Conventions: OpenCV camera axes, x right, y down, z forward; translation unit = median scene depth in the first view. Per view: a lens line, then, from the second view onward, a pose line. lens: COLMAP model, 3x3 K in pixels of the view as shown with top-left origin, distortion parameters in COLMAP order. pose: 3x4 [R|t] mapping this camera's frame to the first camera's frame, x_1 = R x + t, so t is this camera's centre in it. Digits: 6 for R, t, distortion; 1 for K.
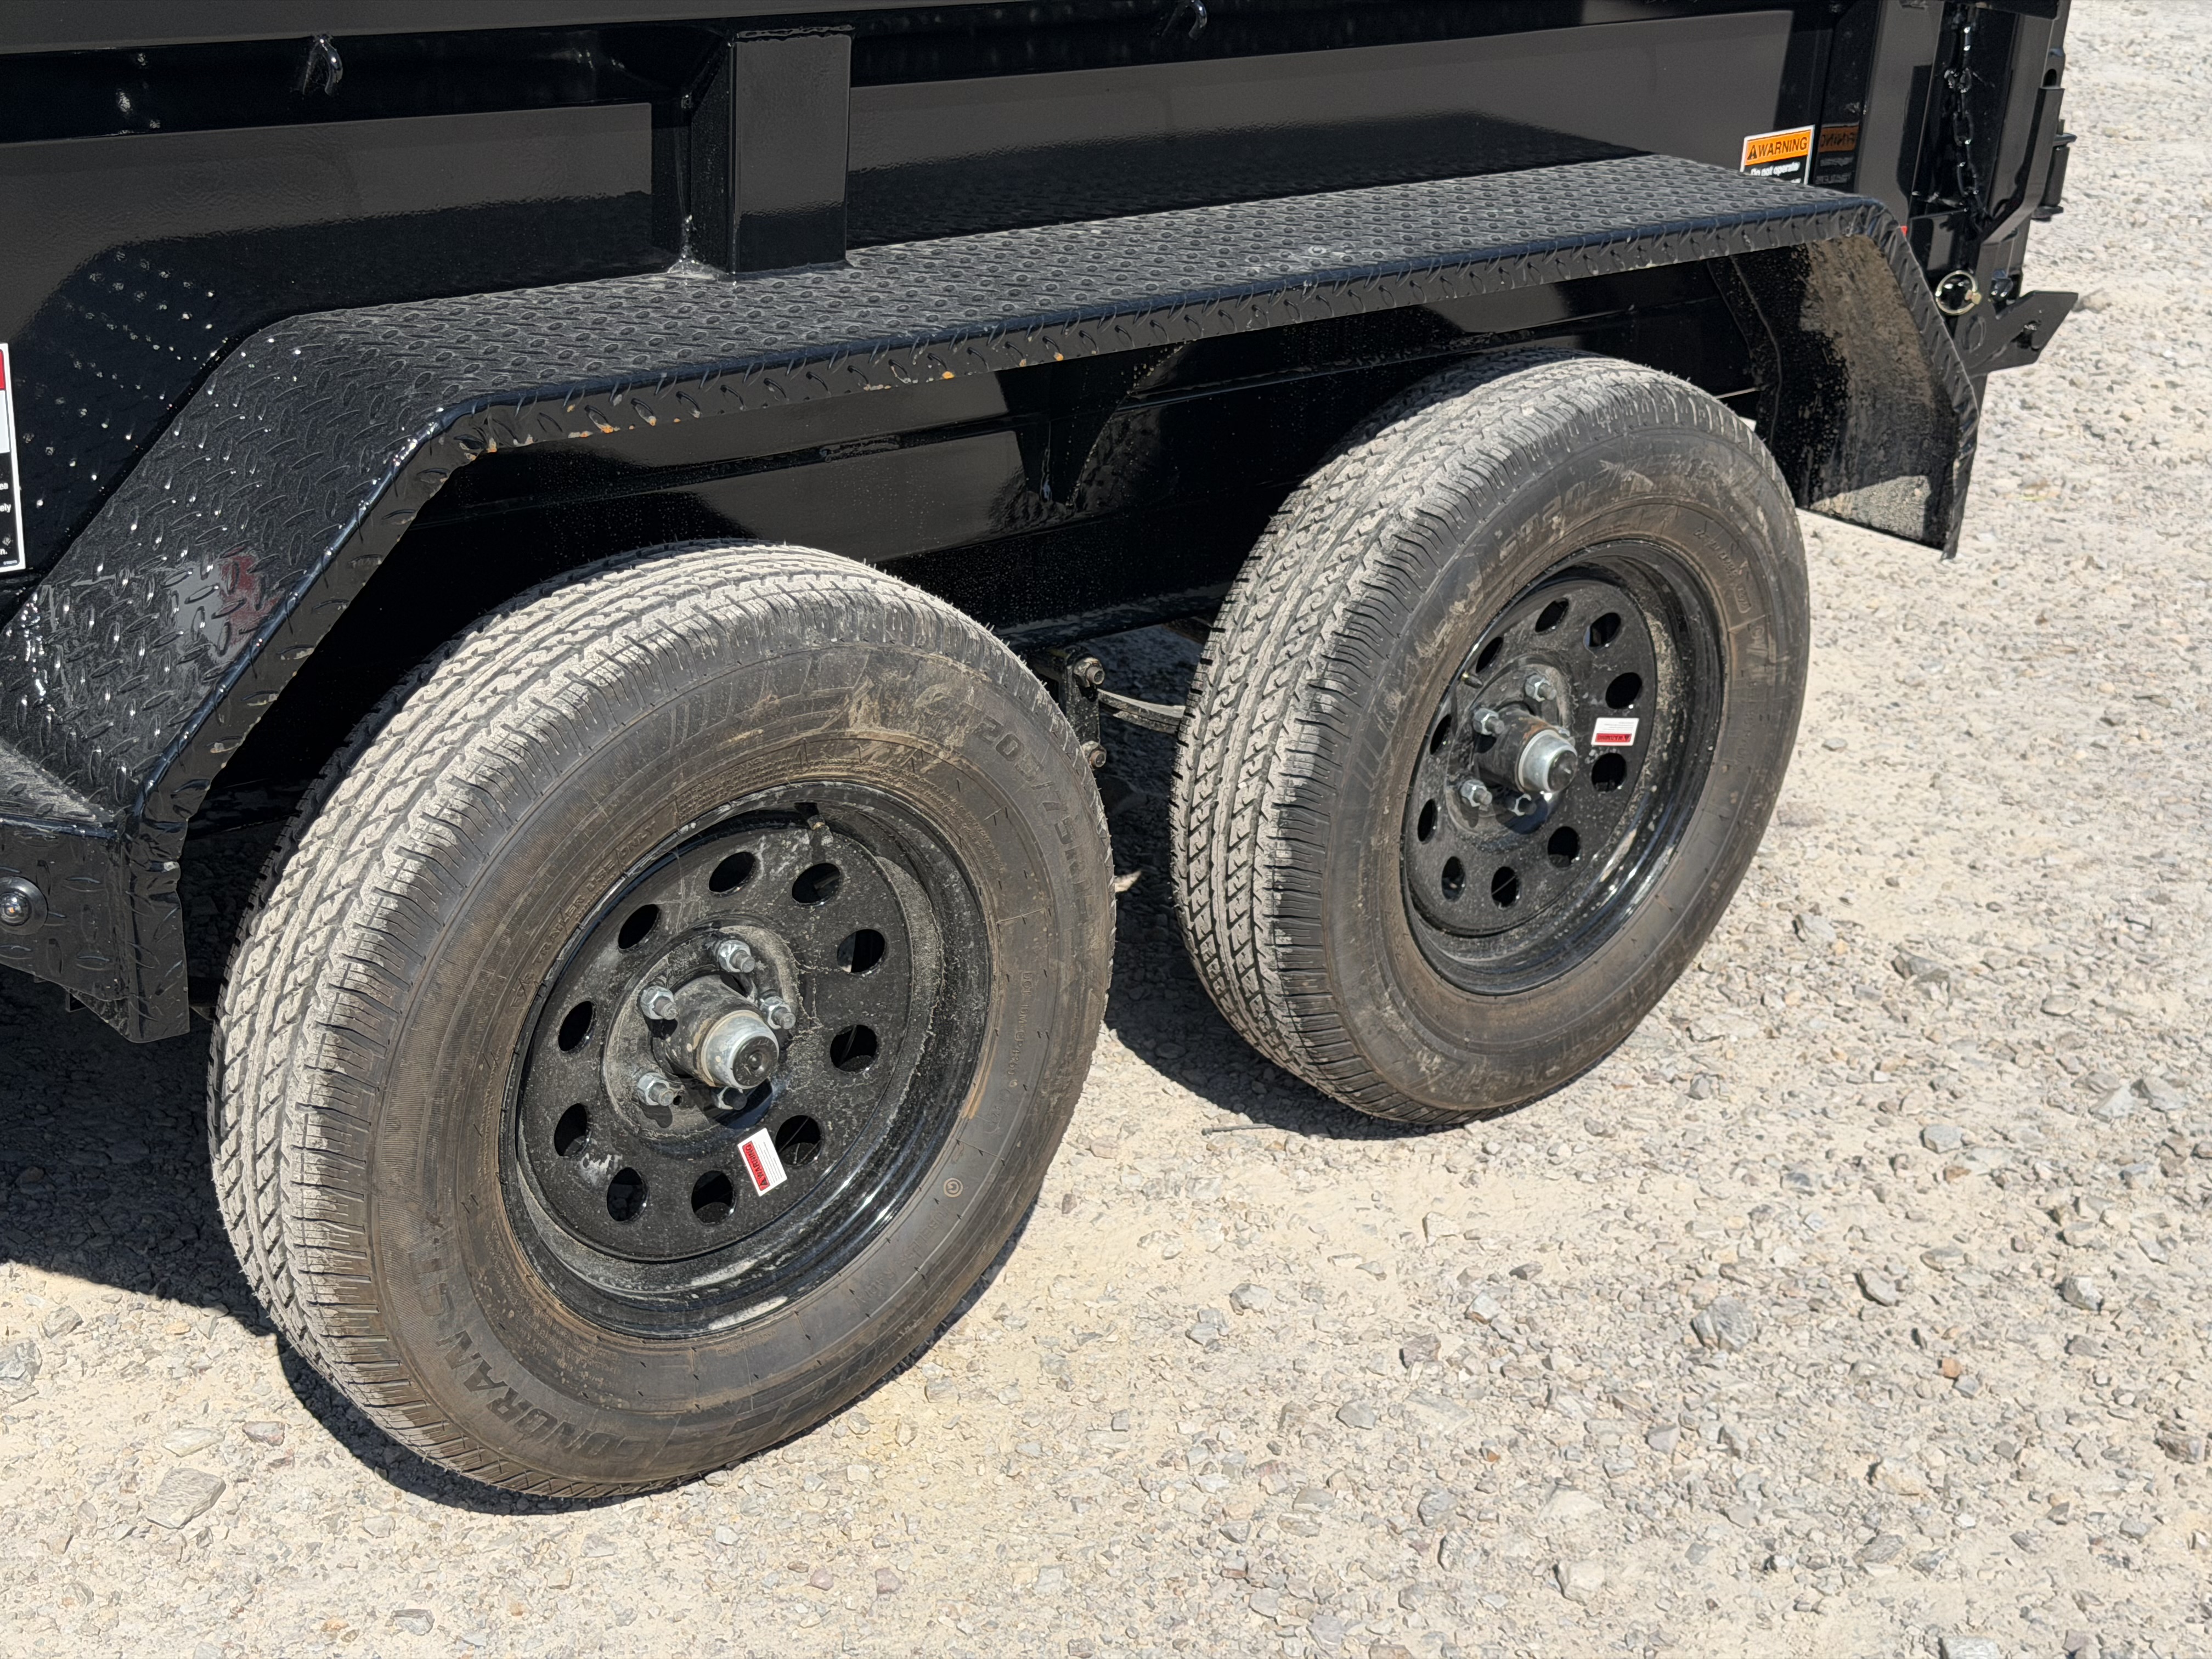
lens RADIAL K [[3075.5, 0, 1144.2], [0, 3075.5, 822.1], [0, 0, 1]] dist [0.178209, -0.319841]
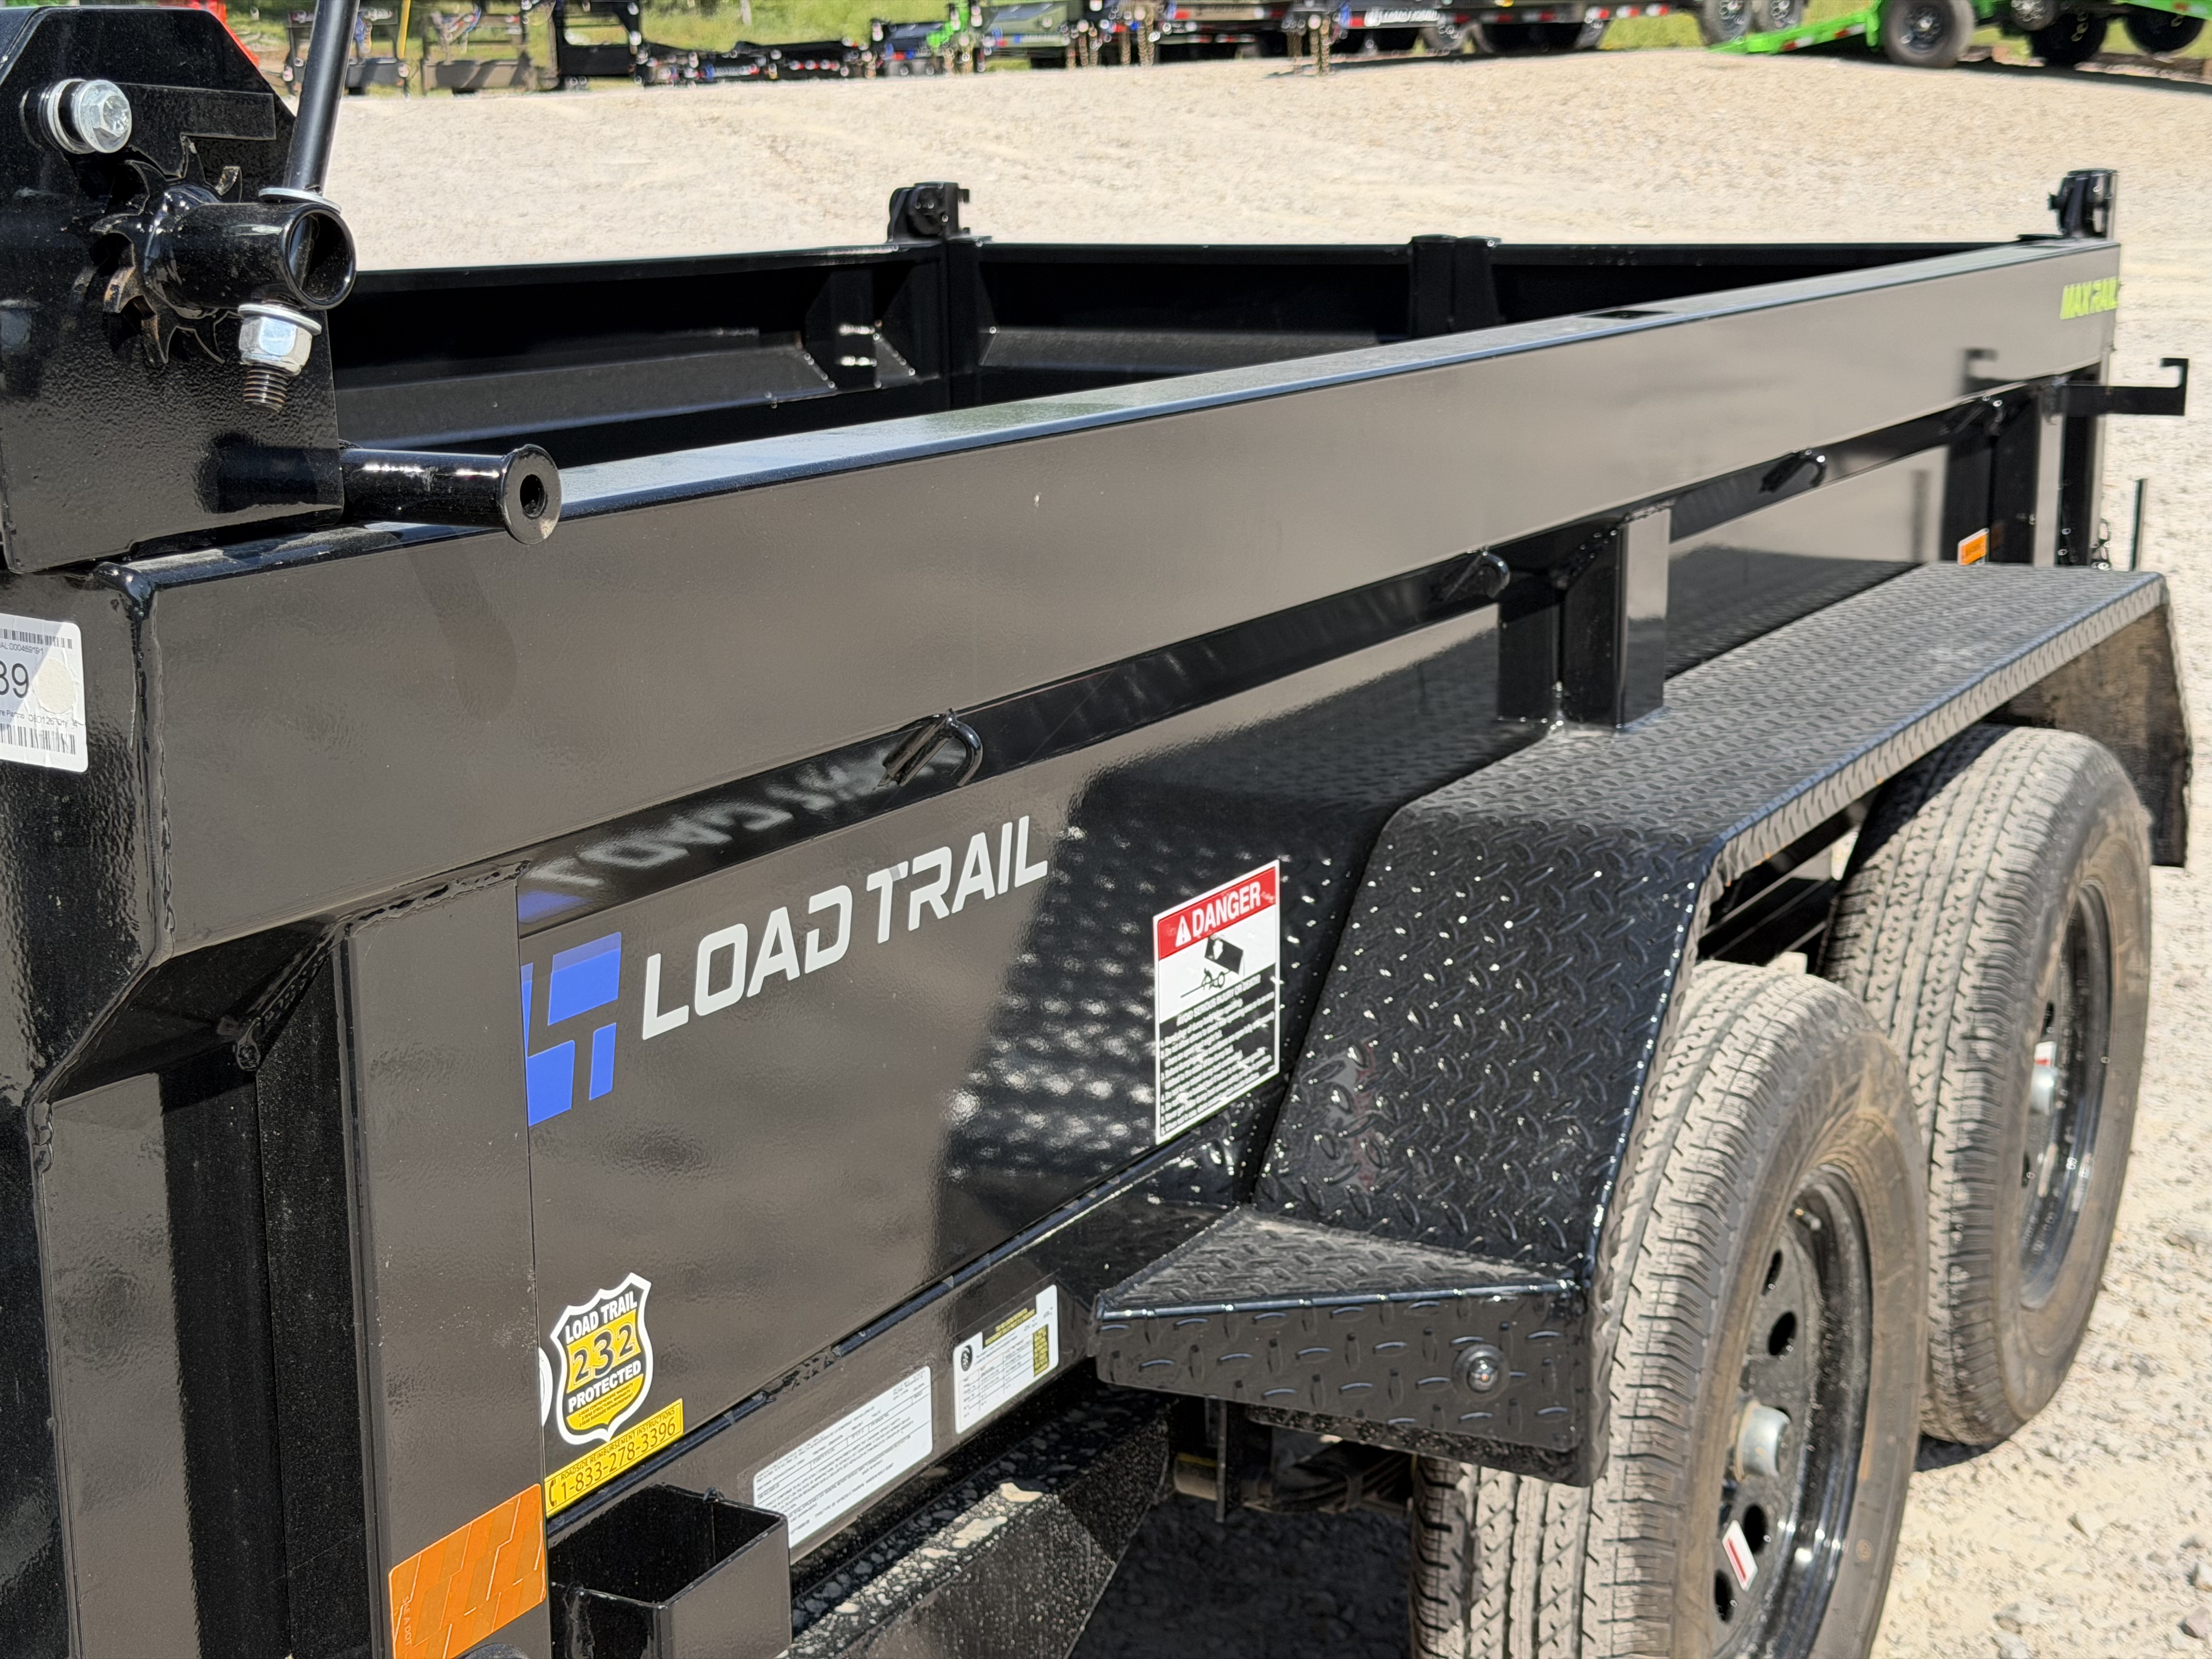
lens RADIAL K [[3075.5, 0, 1144.2], [0, 3075.5, 822.1], [0, 0, 1]] dist [0.178209, -0.319841]
pose [[0.938506, -0.138819, 0.316127, -0.565092], [0.188804, 0.972928, -0.133279, -0.026257], [-0.289068, 0.184769, 0.939308, 0.022512]]
